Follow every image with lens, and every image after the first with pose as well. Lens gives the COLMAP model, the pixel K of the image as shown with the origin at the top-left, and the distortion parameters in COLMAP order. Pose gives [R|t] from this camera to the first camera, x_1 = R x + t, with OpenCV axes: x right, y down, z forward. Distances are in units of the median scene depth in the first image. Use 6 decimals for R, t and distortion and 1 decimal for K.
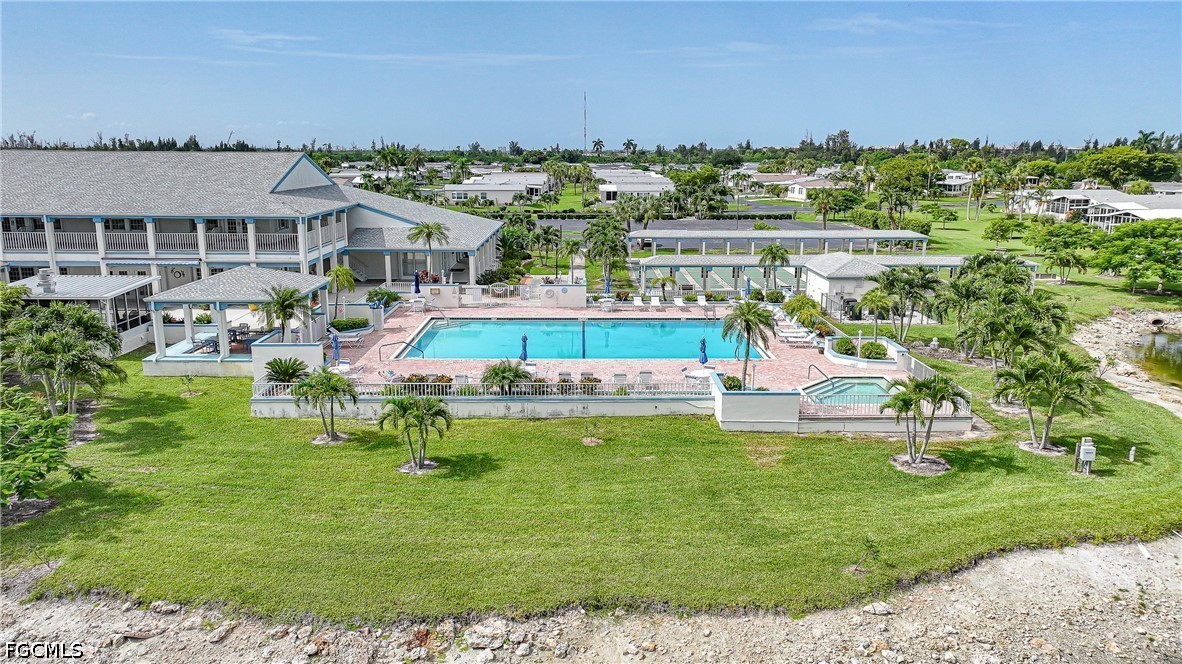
lens RADIAL K [[831.5, 0, 592.4], [0, 831.5, 333.7], [0, 0, 1]] dist [0.003036, 0.004481]
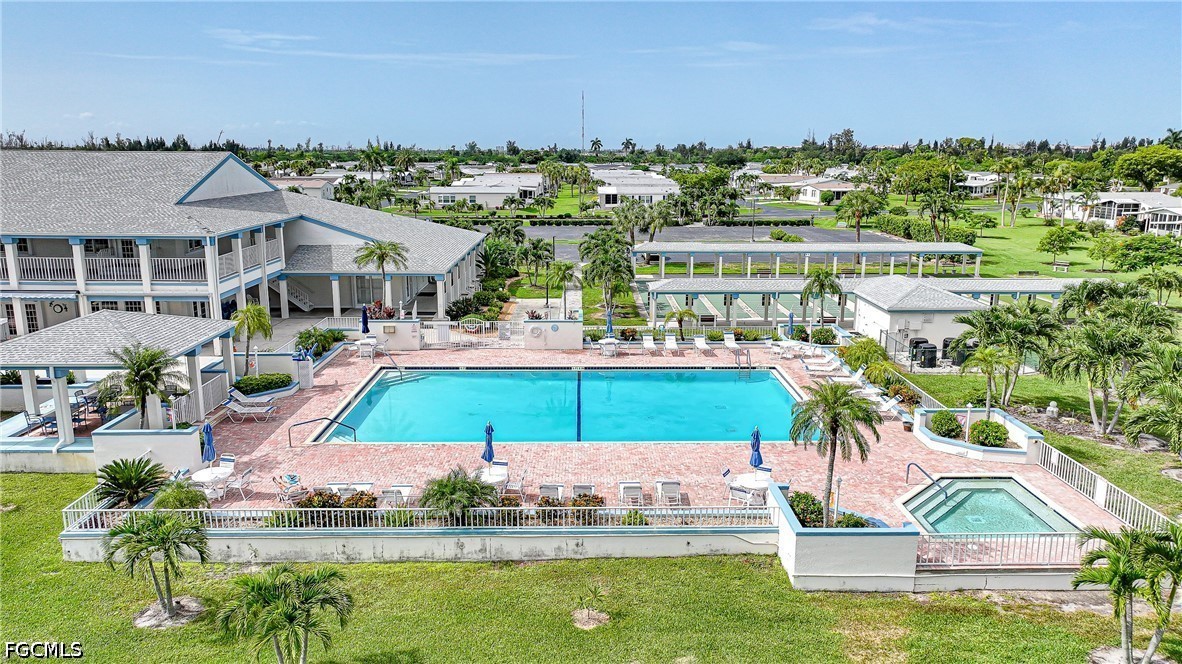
lens RADIAL K [[831.5, 0, 592.3], [0, 831.5, 329.9], [0, 0, 1]] dist [0.003036, 0.004481]
pose [[0.999997, -0.000673, 0.002173, 0.000032], [0.000682, 0.999992, -0.003896, -0.041925], [-0.002170, 0.003897, 0.999990, 0.192113]]
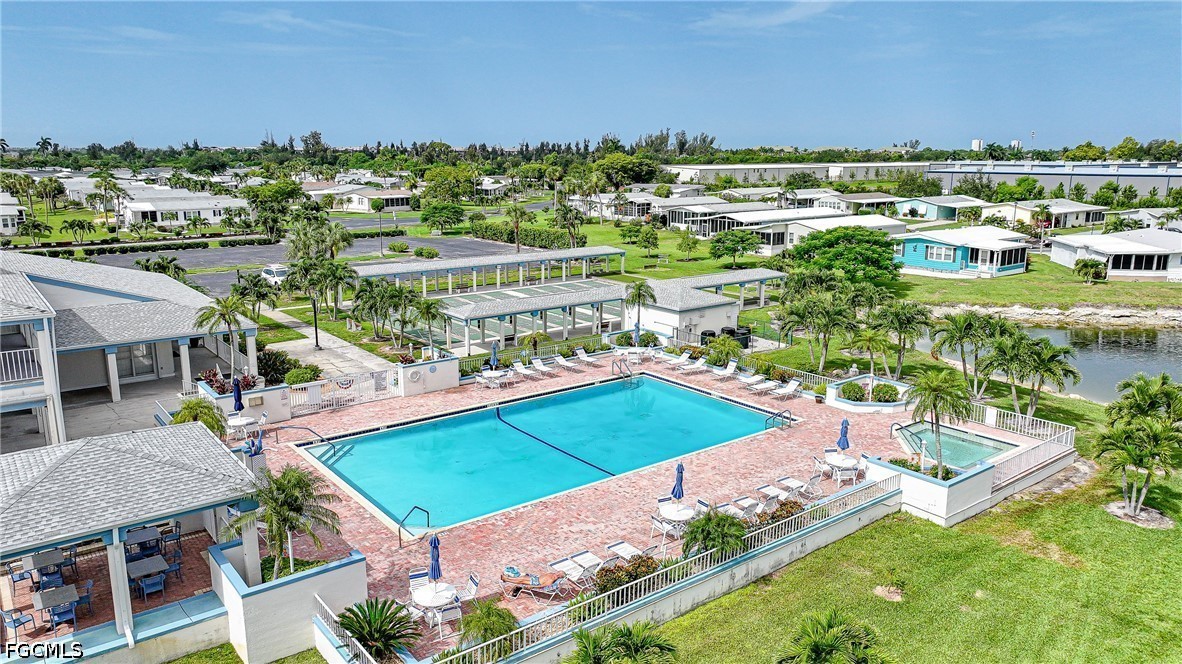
lens RADIAL K [[831.5, 0, 599.3], [0, 831.5, 333.4], [0, 0, 1]] dist [0.003036, 0.004481]
pose [[0.792221, -0.129906, 0.596247, -0.319996], [0.129415, 0.990619, 0.043878, -0.086733], [-0.596354, 0.042402, 0.801601, 0.274445]]
